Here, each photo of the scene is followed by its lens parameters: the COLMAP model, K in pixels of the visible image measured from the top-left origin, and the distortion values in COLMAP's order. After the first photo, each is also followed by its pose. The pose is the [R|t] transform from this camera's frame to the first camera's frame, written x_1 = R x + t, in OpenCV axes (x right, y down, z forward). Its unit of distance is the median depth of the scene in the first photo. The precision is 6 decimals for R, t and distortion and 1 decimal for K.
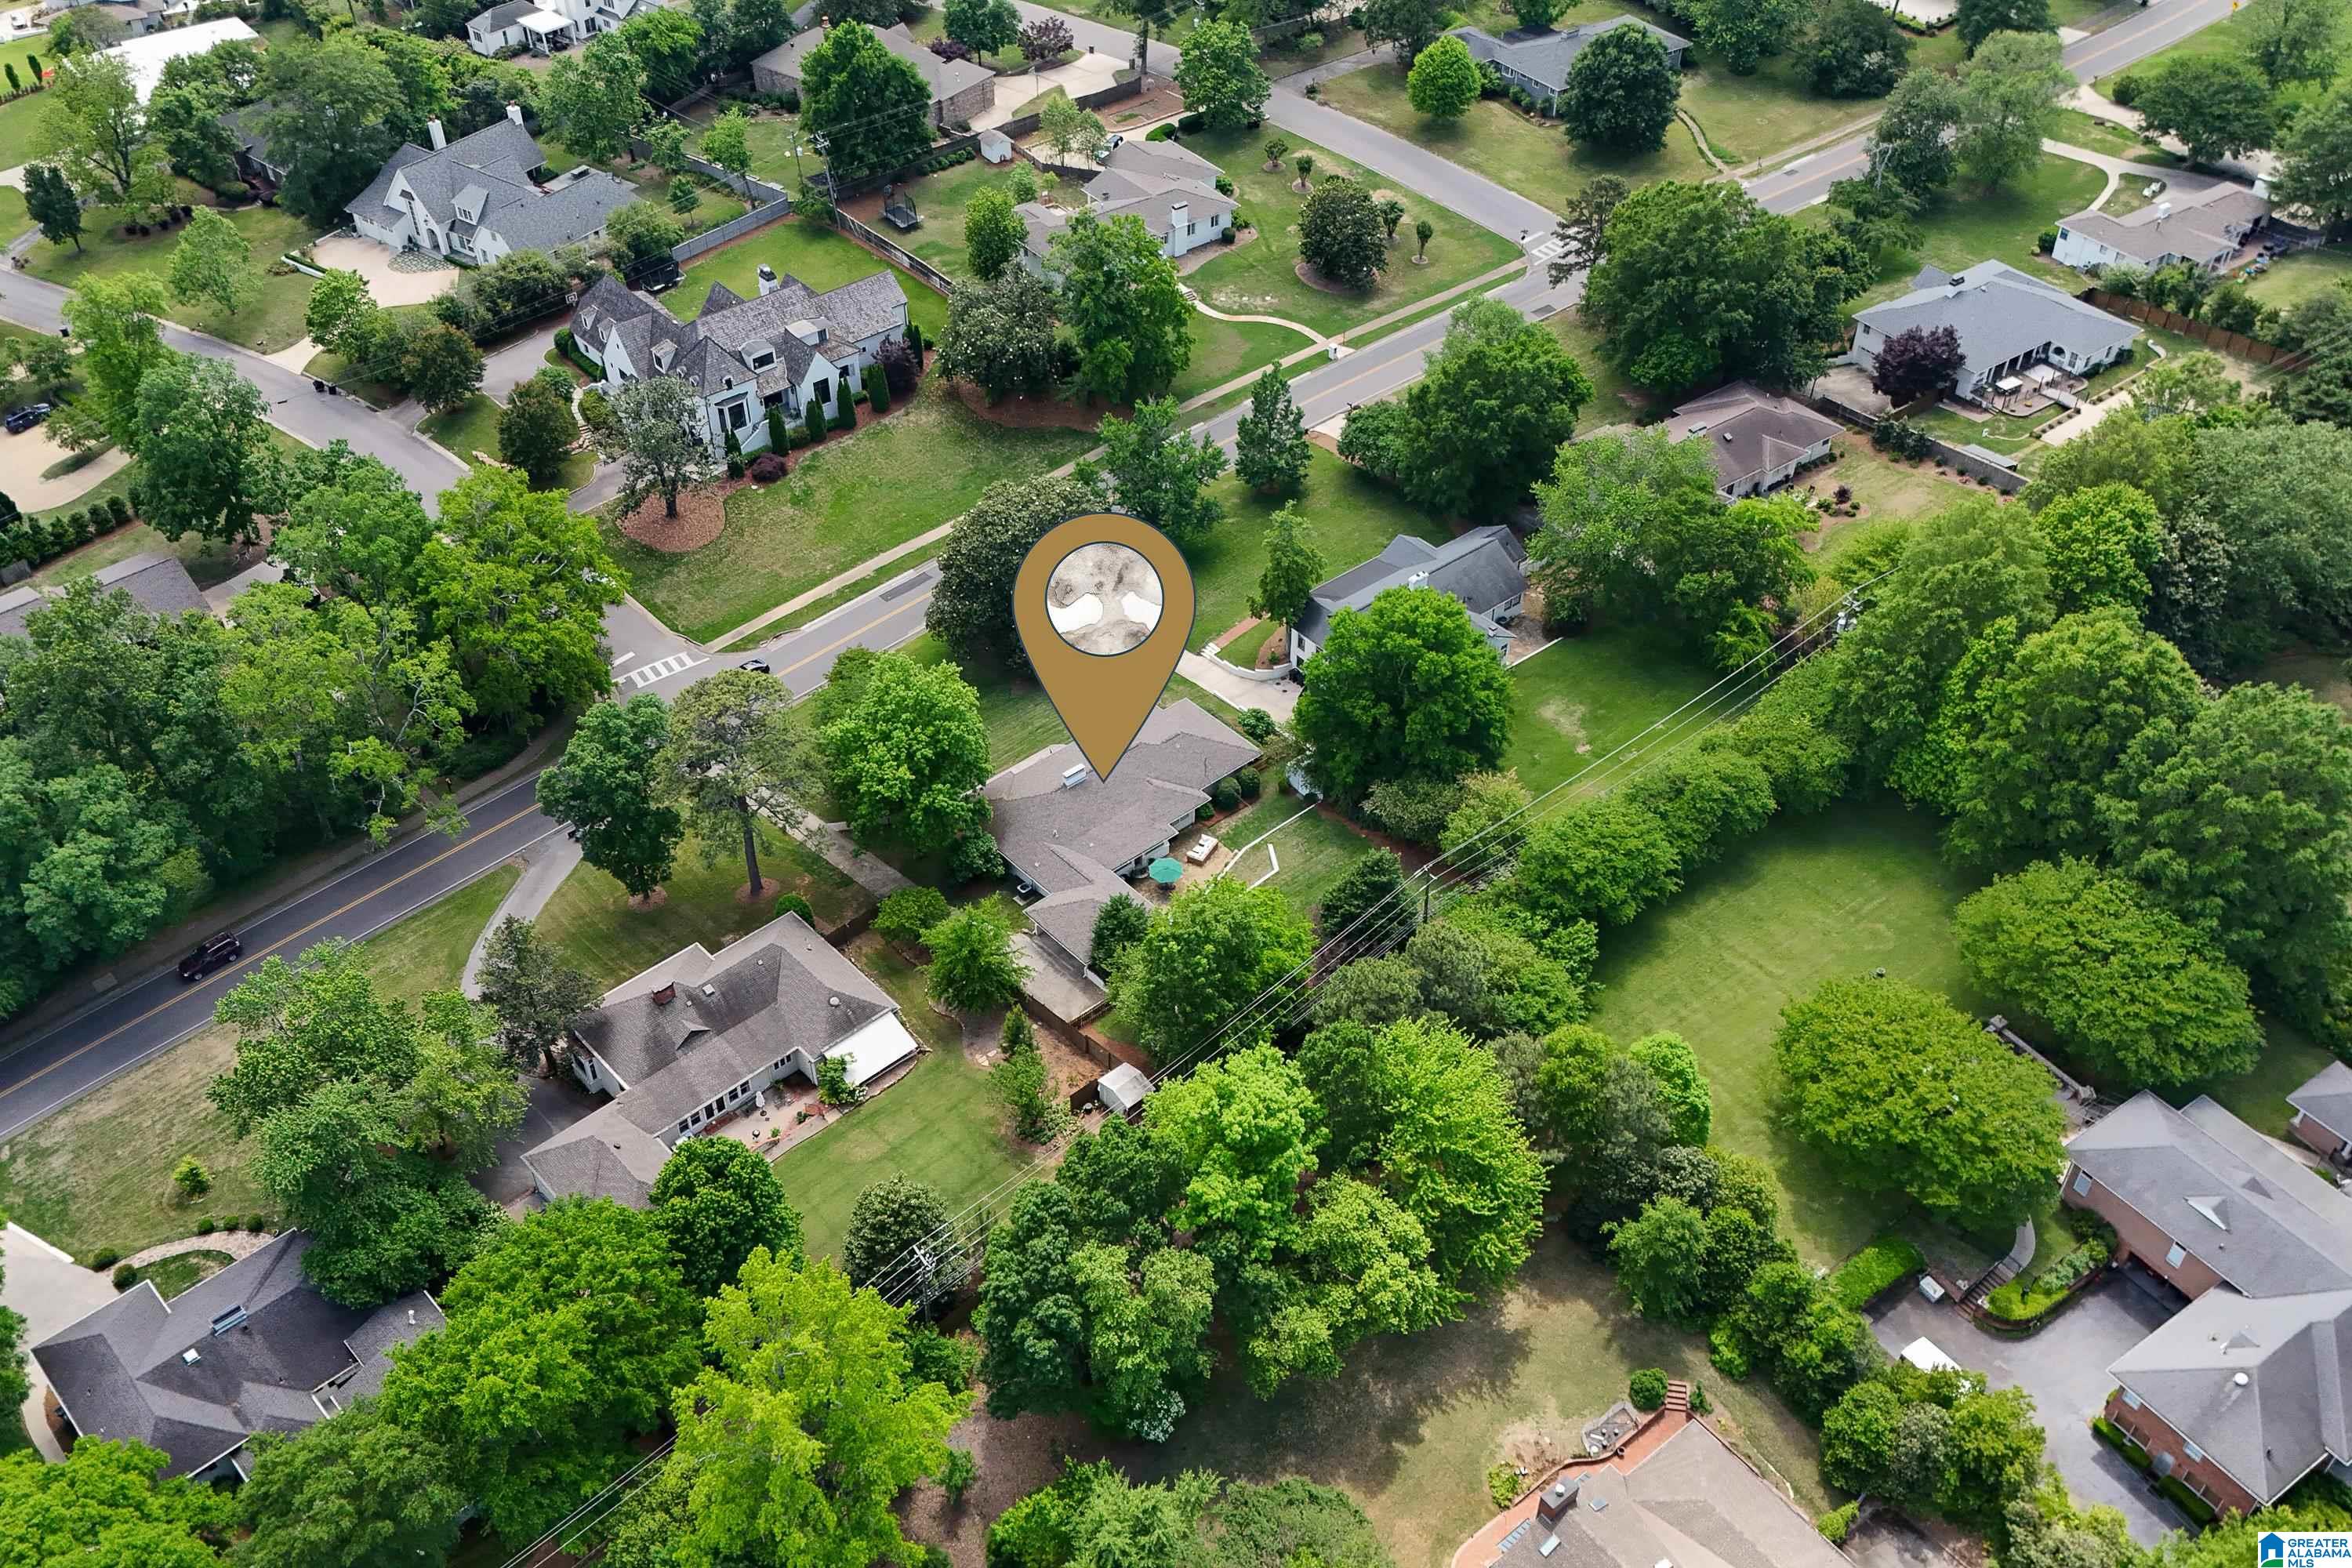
lens RADIAL K [[2088.8, 0, 1176.0], [0, 2088.8, 784.0], [0, 0, 1]] dist [0.099803, -0.119809]
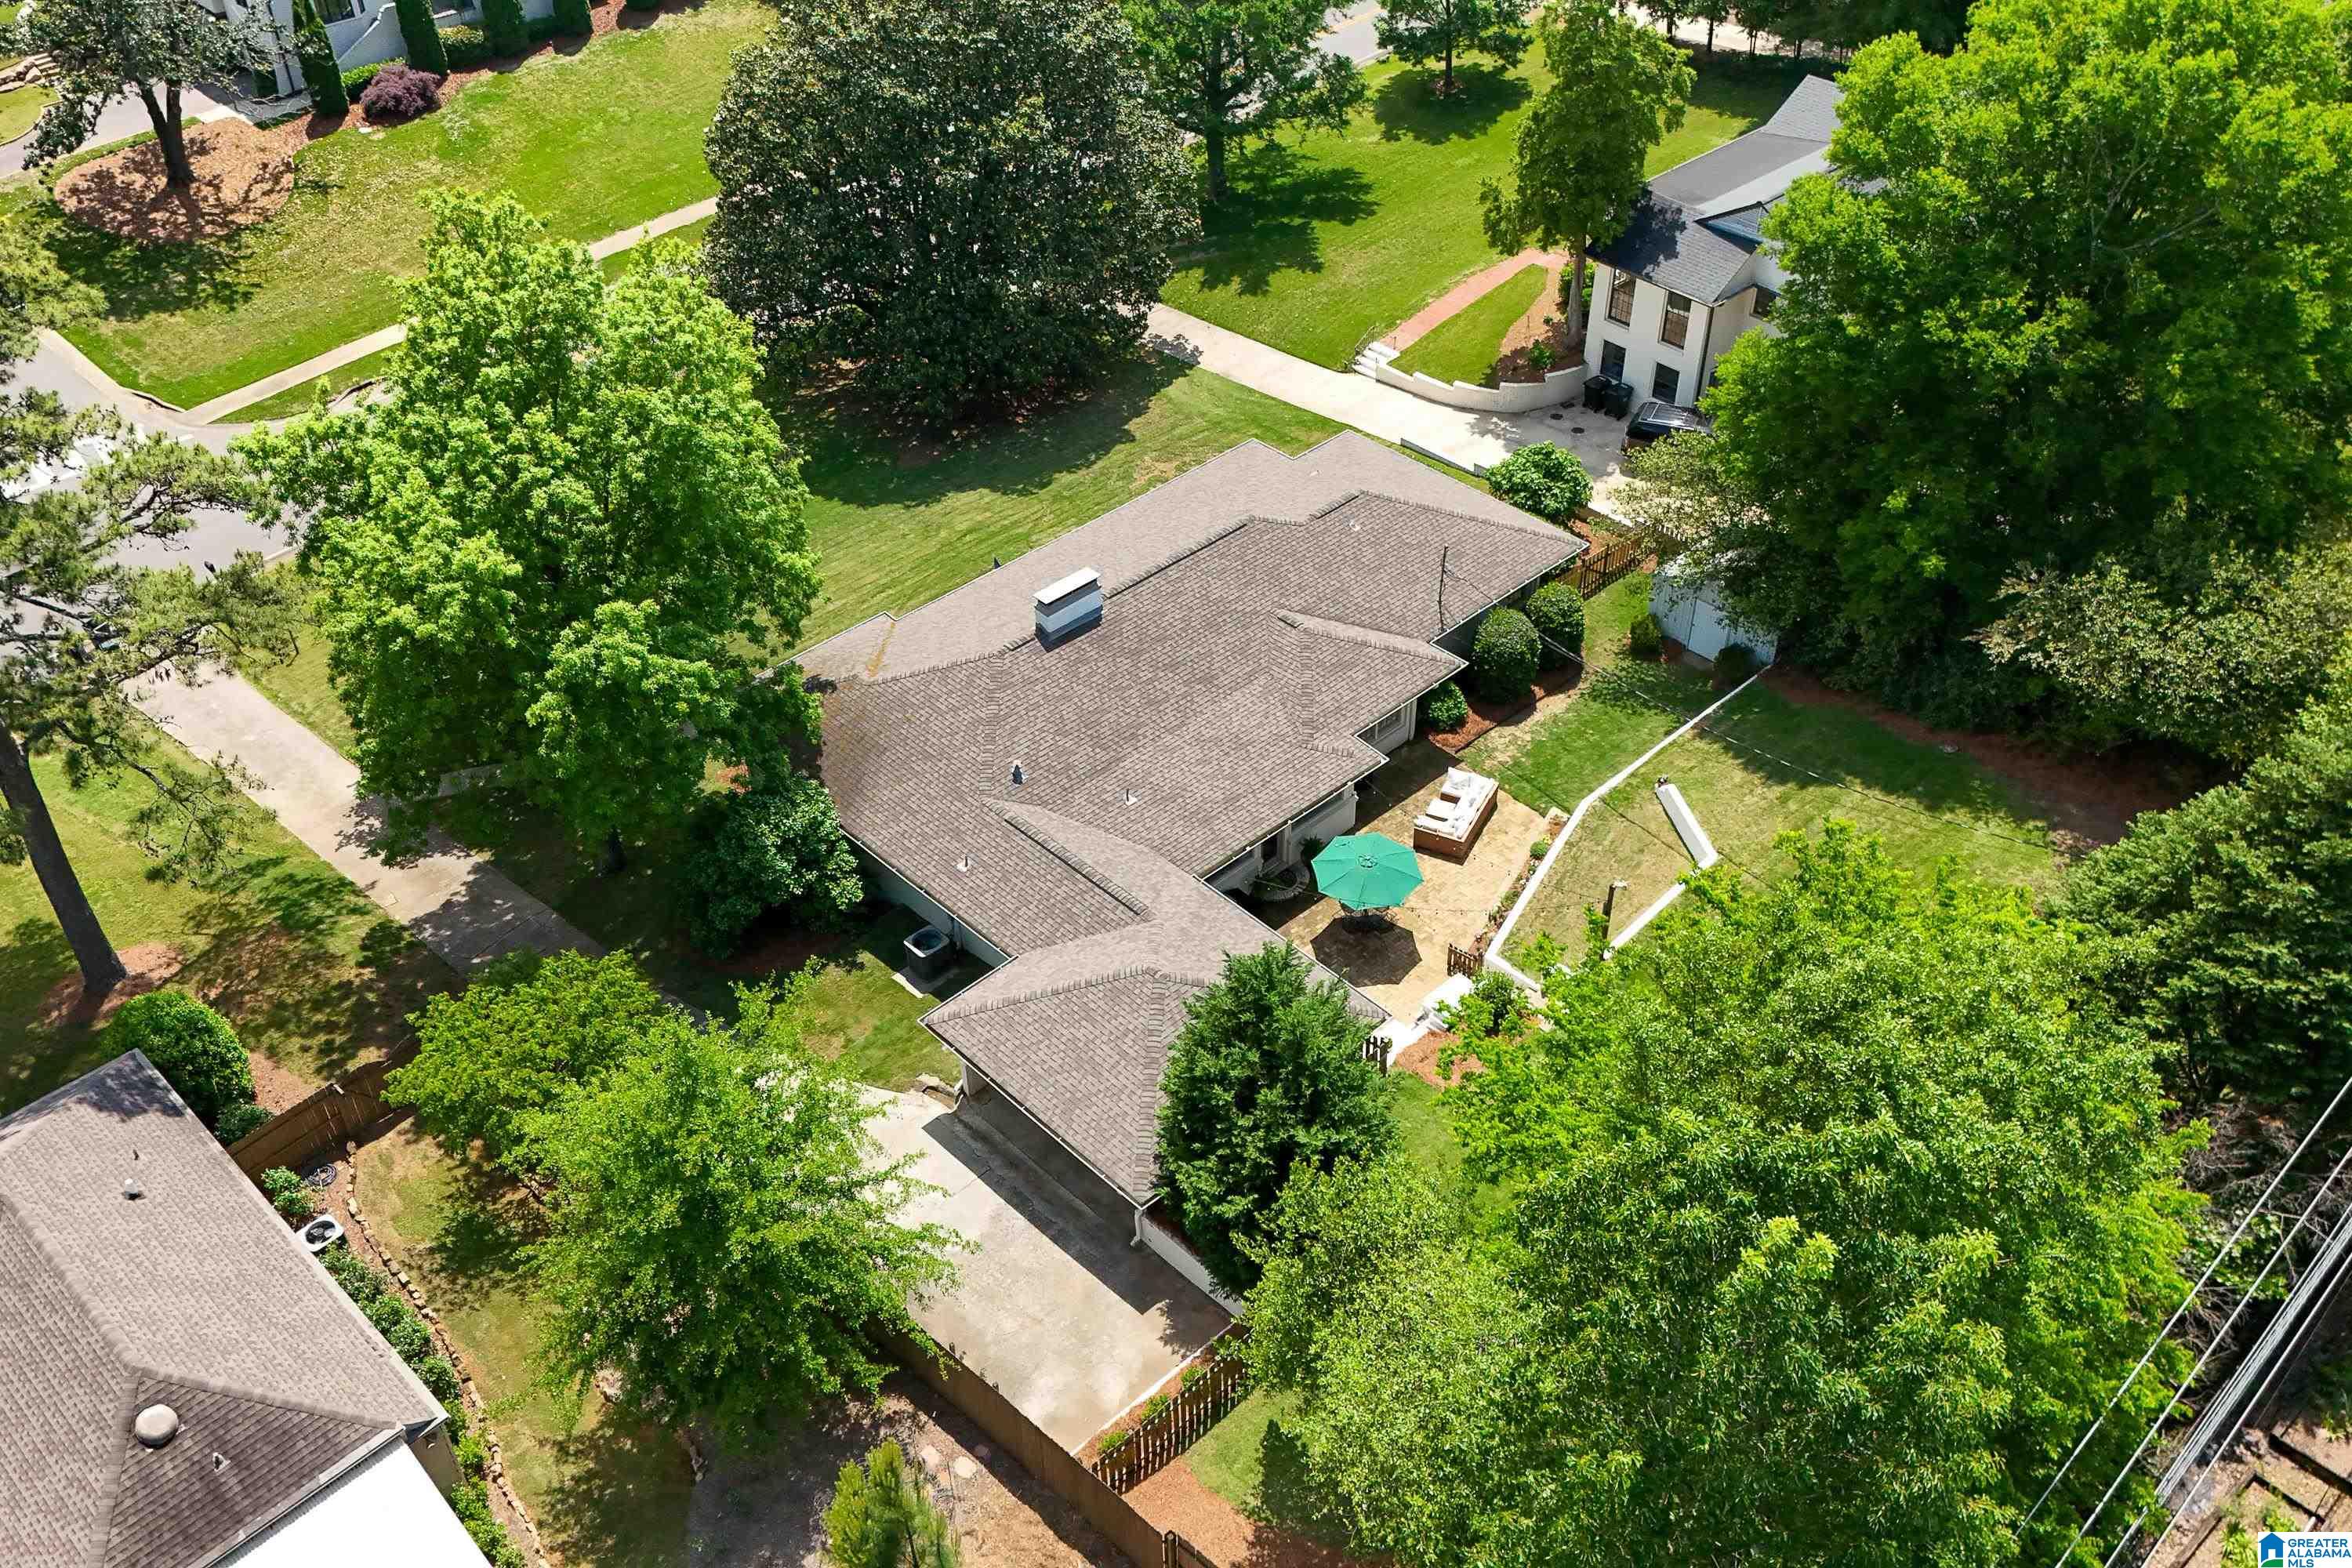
lens RADIAL K [[2088.7, 0, 1149.8], [0, 2088.7, 783.9], [0, 0, 1]] dist [0.034198, -0.002072]
pose [[0.999316, -0.036353, 0.006758, -0.038541], [0.036528, 0.998940, -0.028018, 0.034563], [-0.005732, 0.028246, 0.999585, 0.658774]]
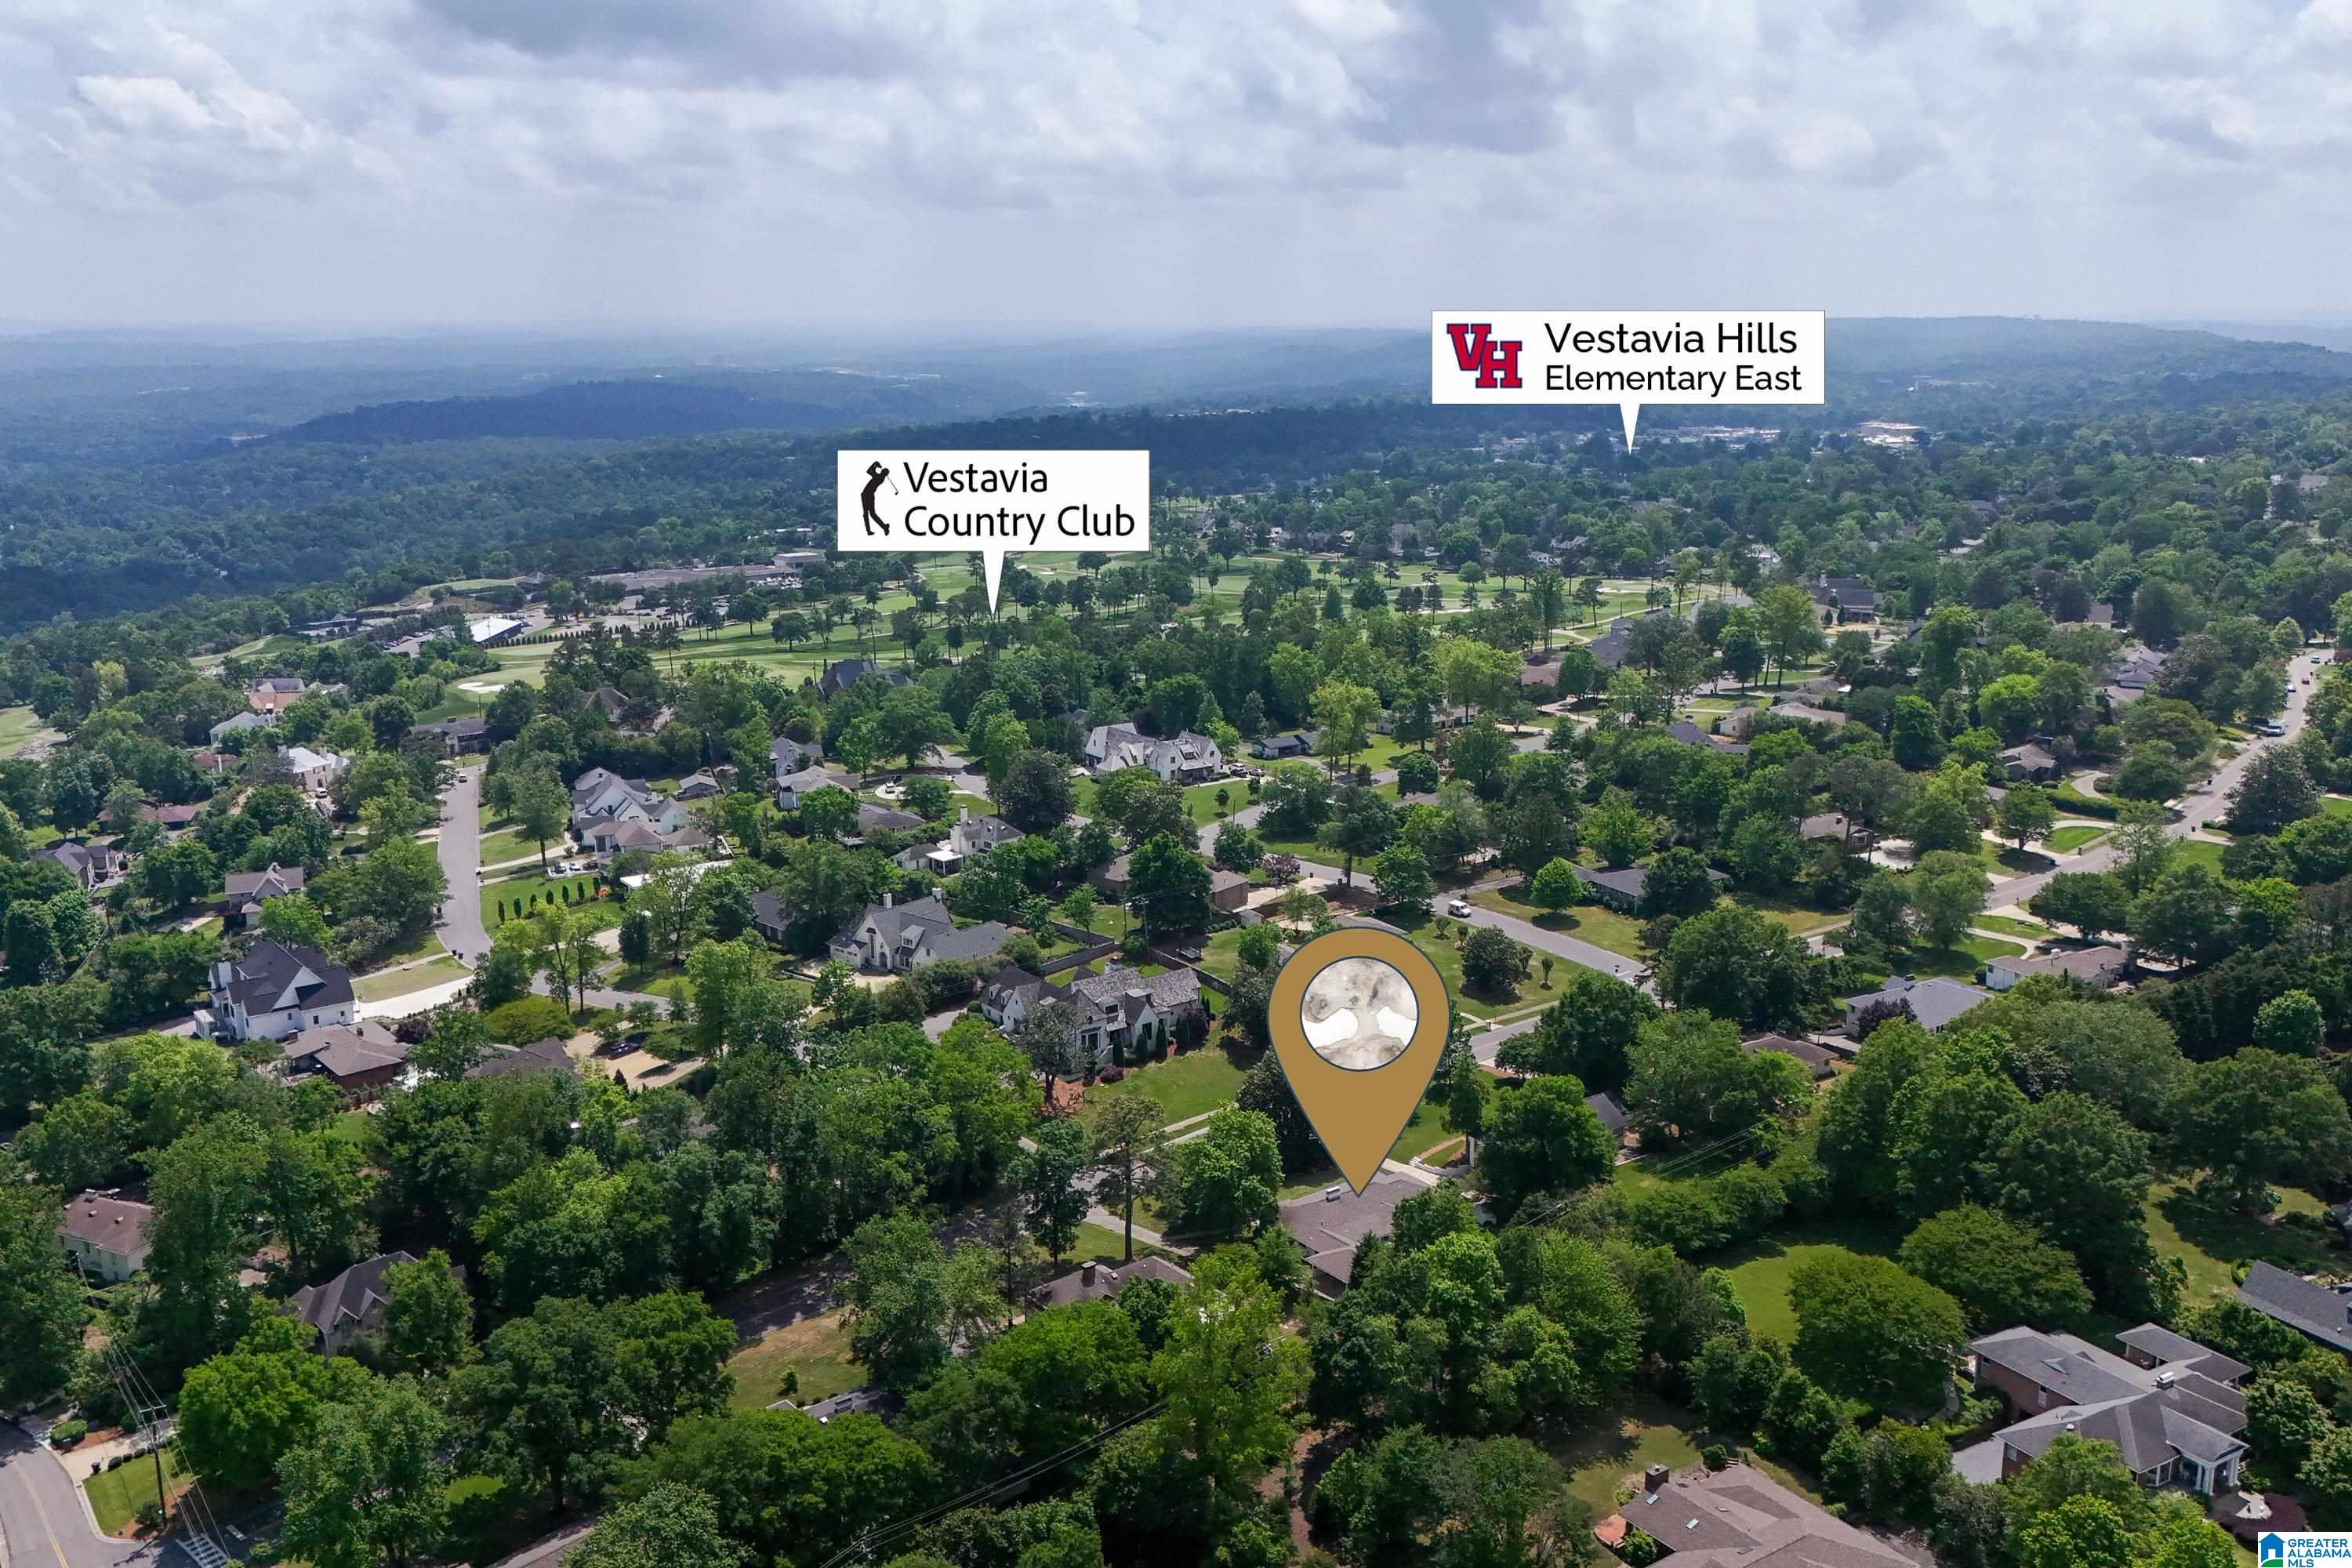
lens RADIAL K [[2088.8, 0, 1176.0], [0, 2088.8, 784.0], [0, 0, 1]] dist [0.099803, -0.119809]
pose [[0.997778, 0.011806, -0.065573, -0.066532], [-0.040786, 0.886454, -0.461016, 0.446377], [0.052685, 0.462666, 0.884966, -0.524842]]
